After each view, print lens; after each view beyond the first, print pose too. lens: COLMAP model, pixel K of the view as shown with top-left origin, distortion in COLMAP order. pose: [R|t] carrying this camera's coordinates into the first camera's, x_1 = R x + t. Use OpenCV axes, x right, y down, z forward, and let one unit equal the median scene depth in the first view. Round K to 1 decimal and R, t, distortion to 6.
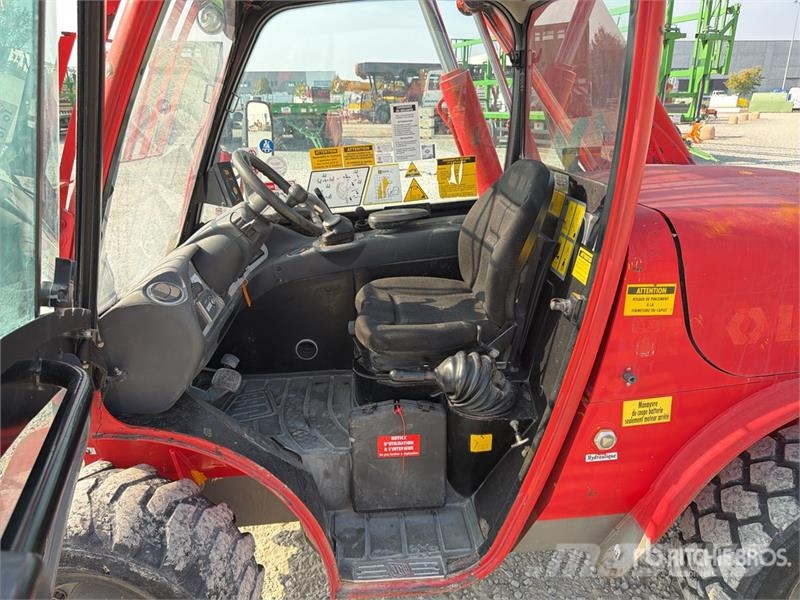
lens RADIAL K [[569.1, 0, 398.4], [0, 569.1, 303.1], [0, 0, 1]] dist [0.058186, -0.062507]
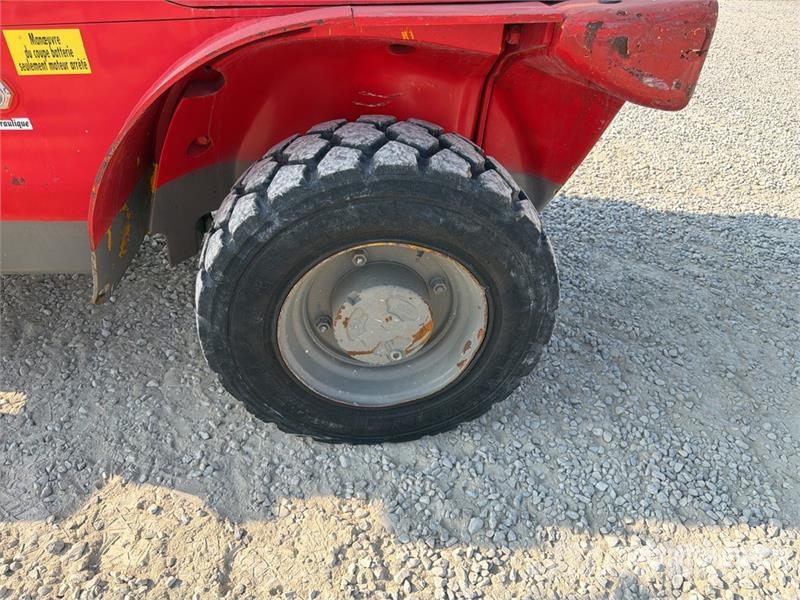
lens RADIAL K [[568.0, 0, 394.4], [0, 568.0, 303.1], [0, 0, 1]] dist [0.109227, -0.135832]
pose [[0.997440, 0.056375, 0.044000, 0.592134], [-0.066330, 0.959279, 0.274562, 0.184297], [-0.026730, -0.276777, 0.960562, 0.175385]]
